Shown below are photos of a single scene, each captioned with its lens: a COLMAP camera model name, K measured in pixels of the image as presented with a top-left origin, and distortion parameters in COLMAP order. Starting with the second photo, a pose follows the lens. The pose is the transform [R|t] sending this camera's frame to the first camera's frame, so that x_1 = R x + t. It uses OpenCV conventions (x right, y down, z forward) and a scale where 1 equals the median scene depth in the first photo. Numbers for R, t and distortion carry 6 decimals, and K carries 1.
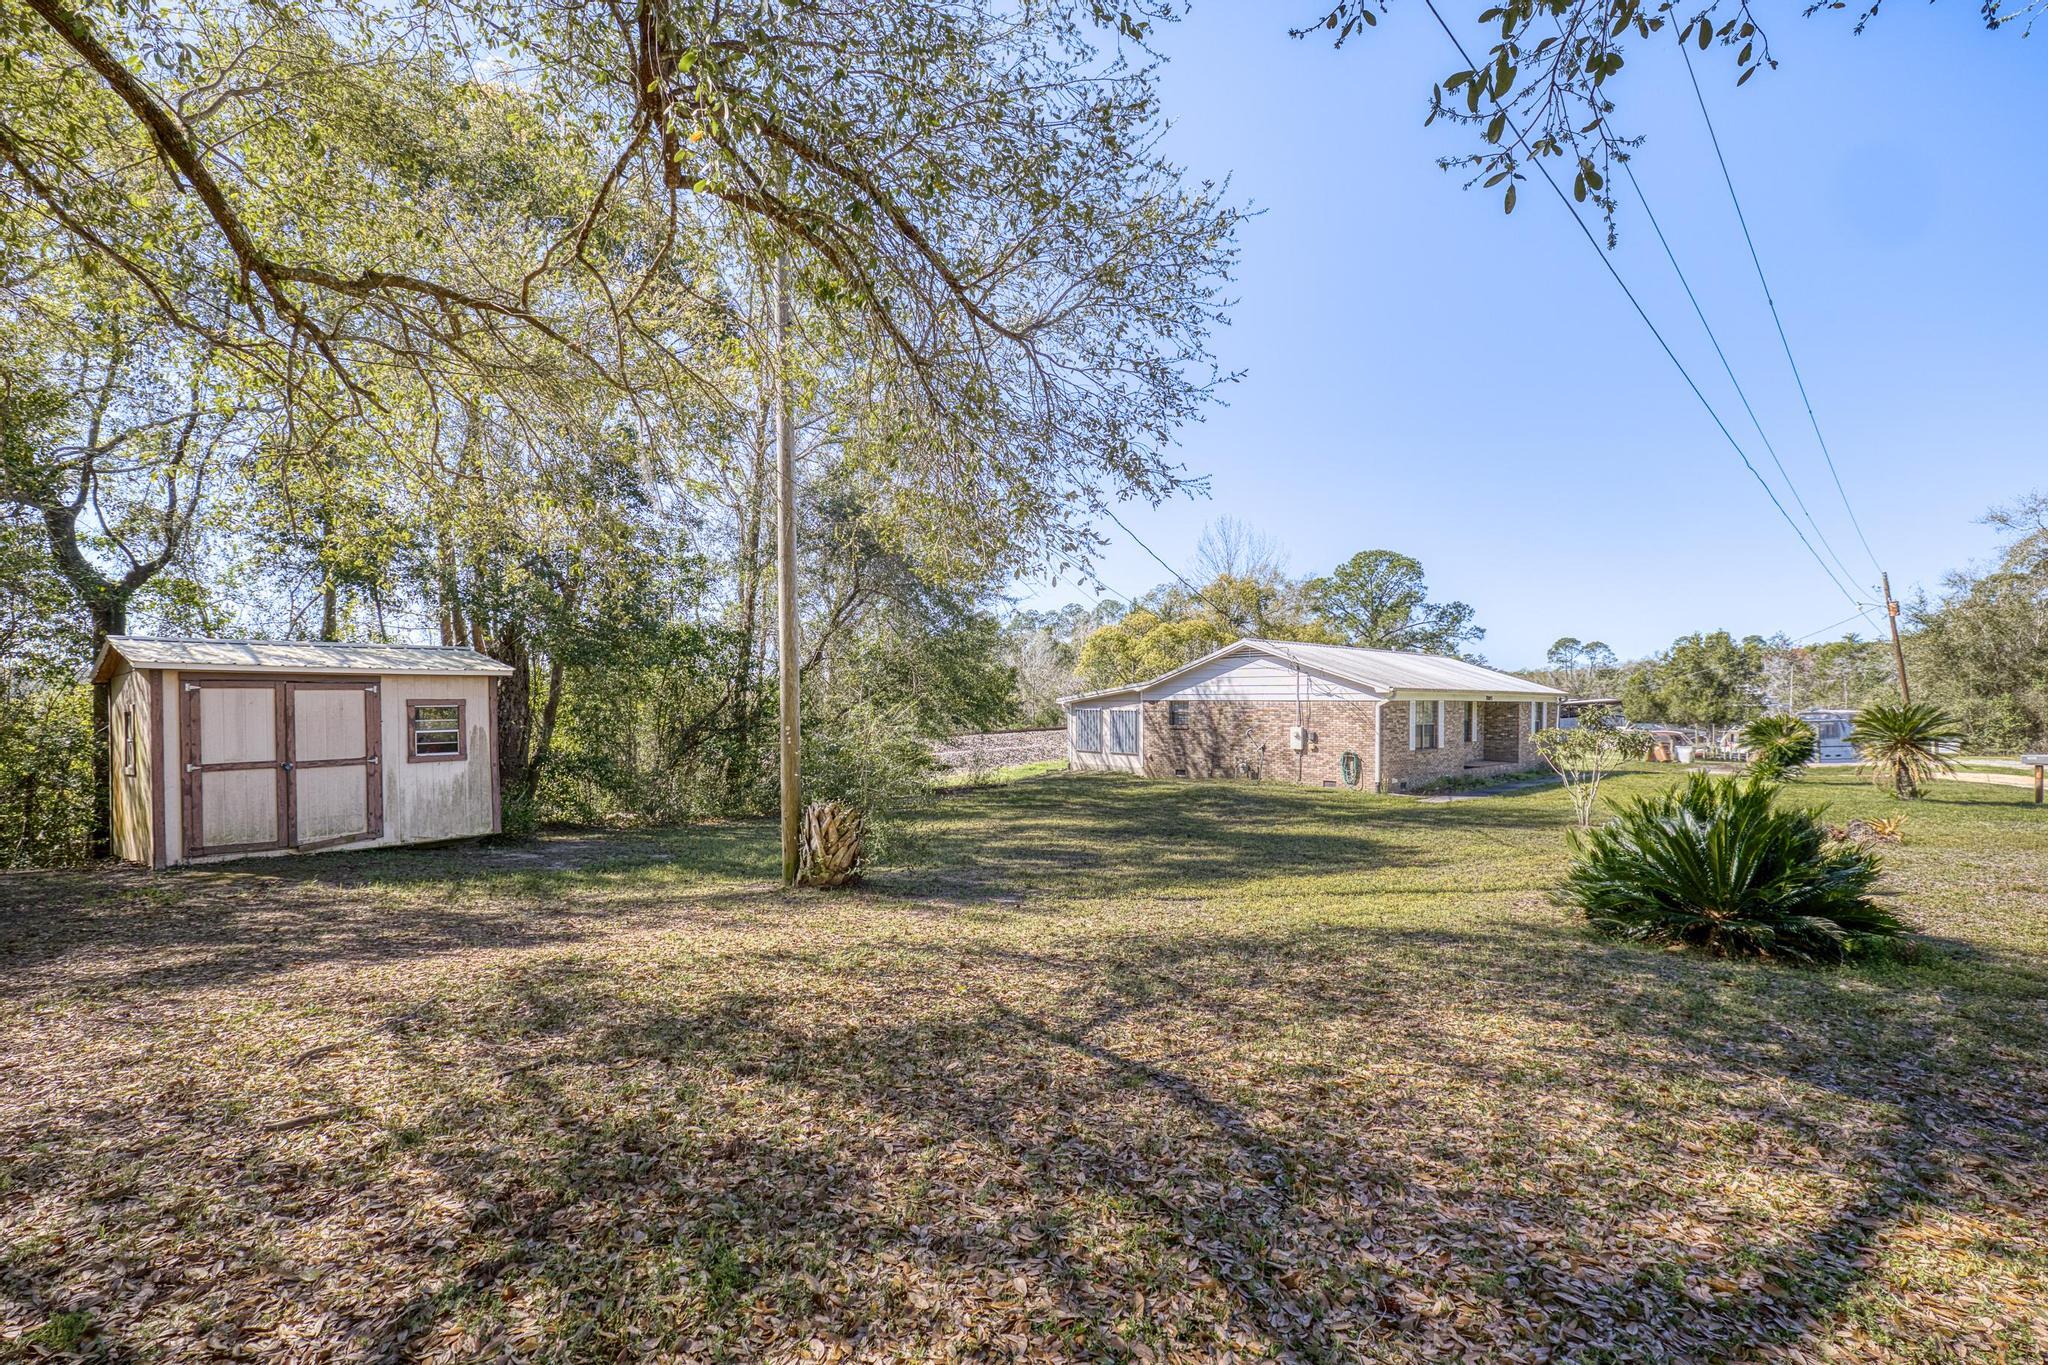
lens RADIAL K [[875.8, 0, 1013.5], [0, 875.8, 707.5], [0, 0, 1]] dist [0.000988, 0.001426]
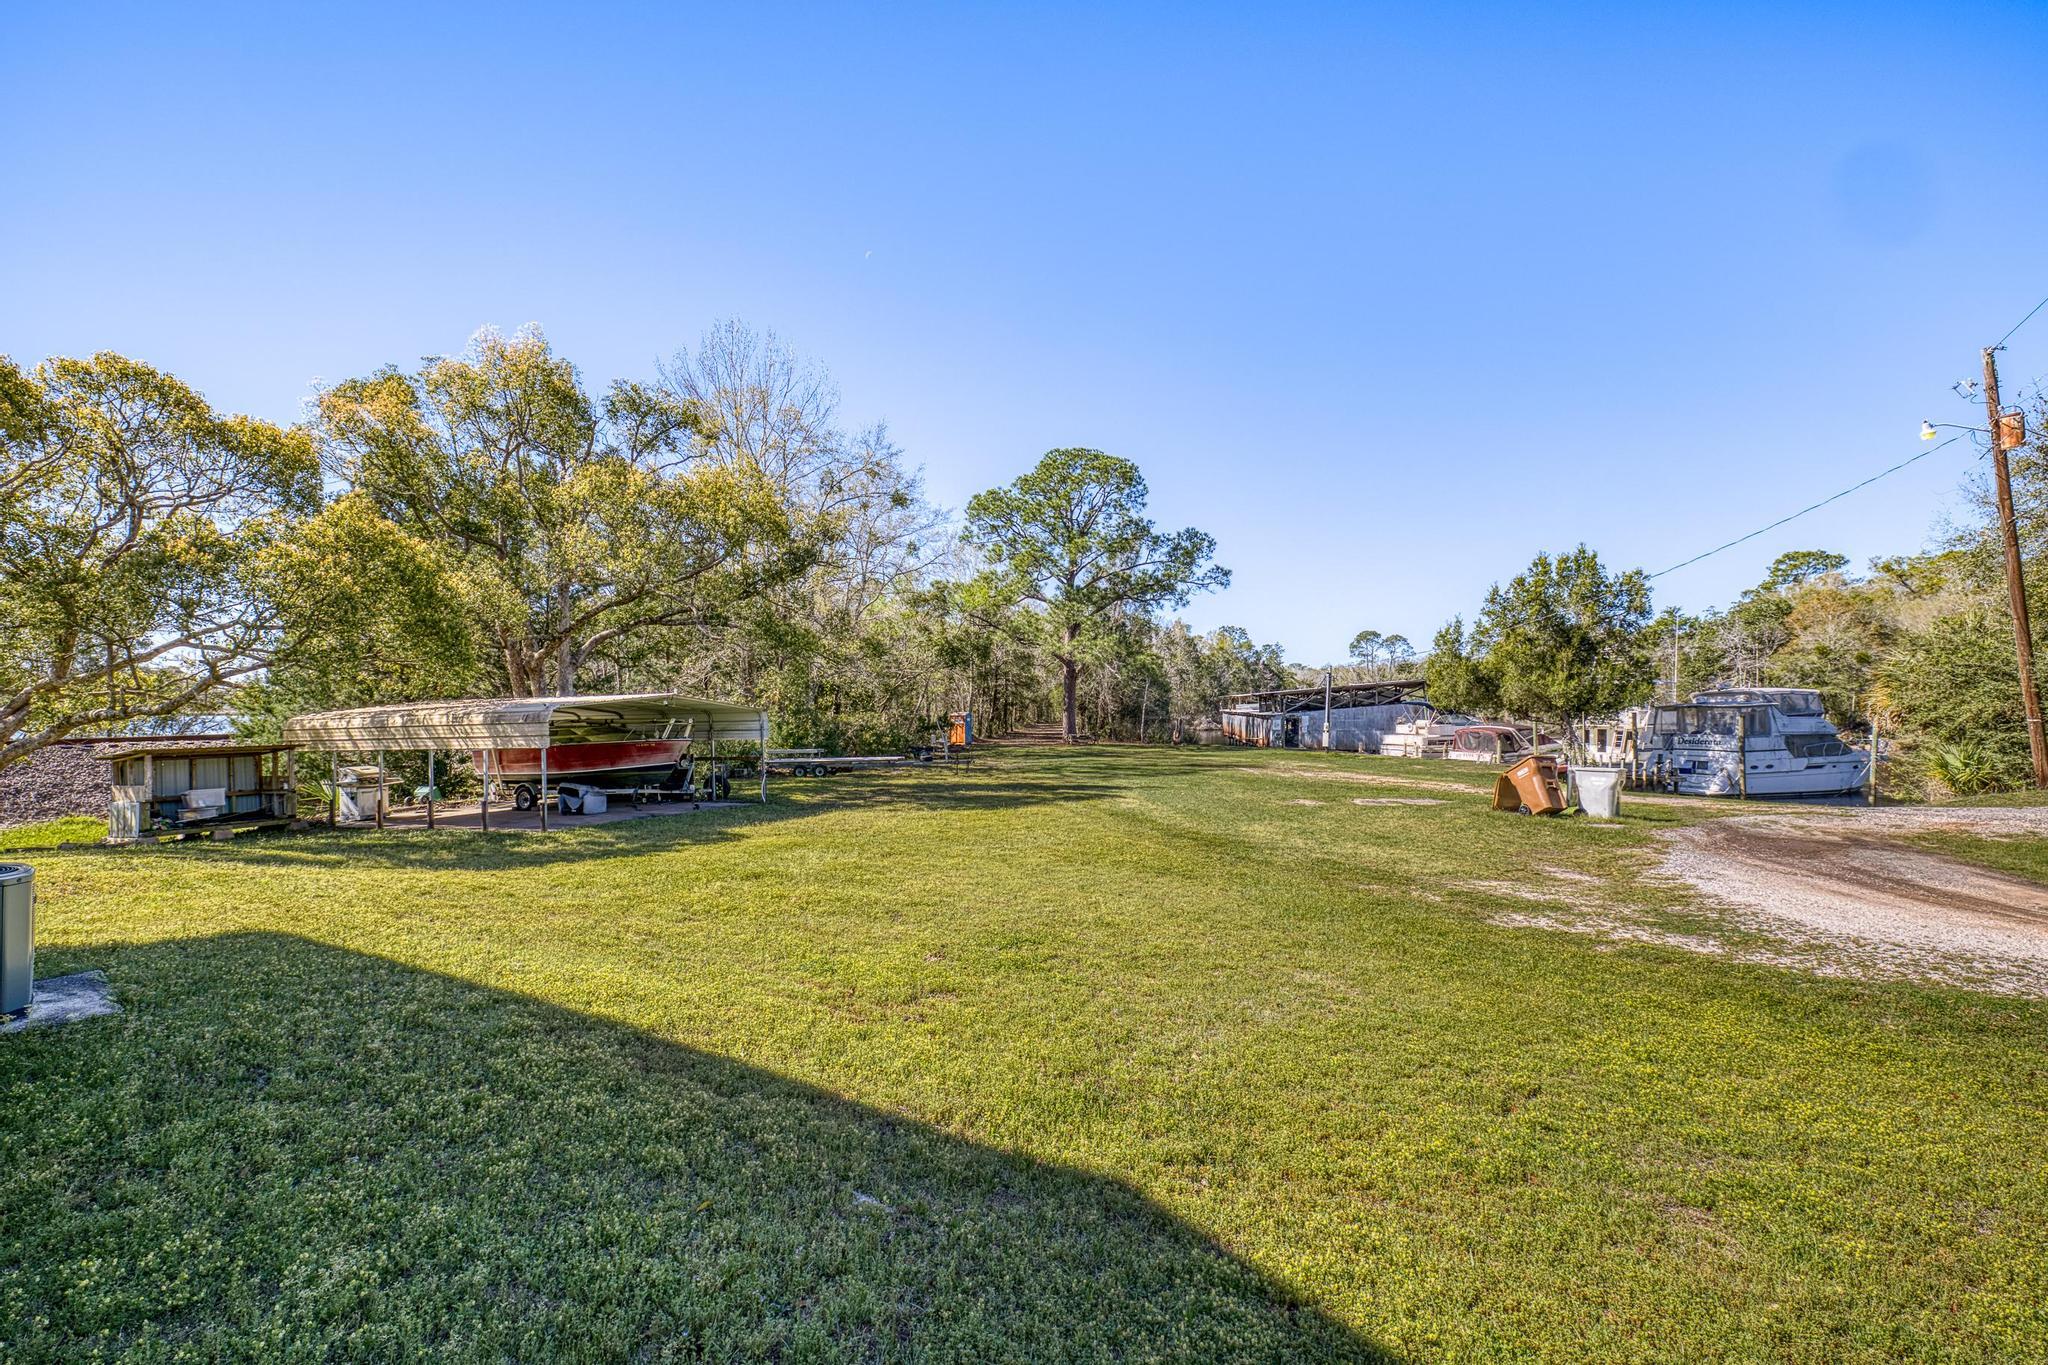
lens RADIAL K [[875.8, 0, 1013.5], [0, 875.8, 707.5], [0, 0, 1]] dist [0.000988, 0.001426]
pose [[0.985084, -0.003386, 0.172041, 0.269163], [0.003589, 0.999993, -0.000869, 0.011290], [-0.172037, 0.001473, 0.985089, 0.392479]]
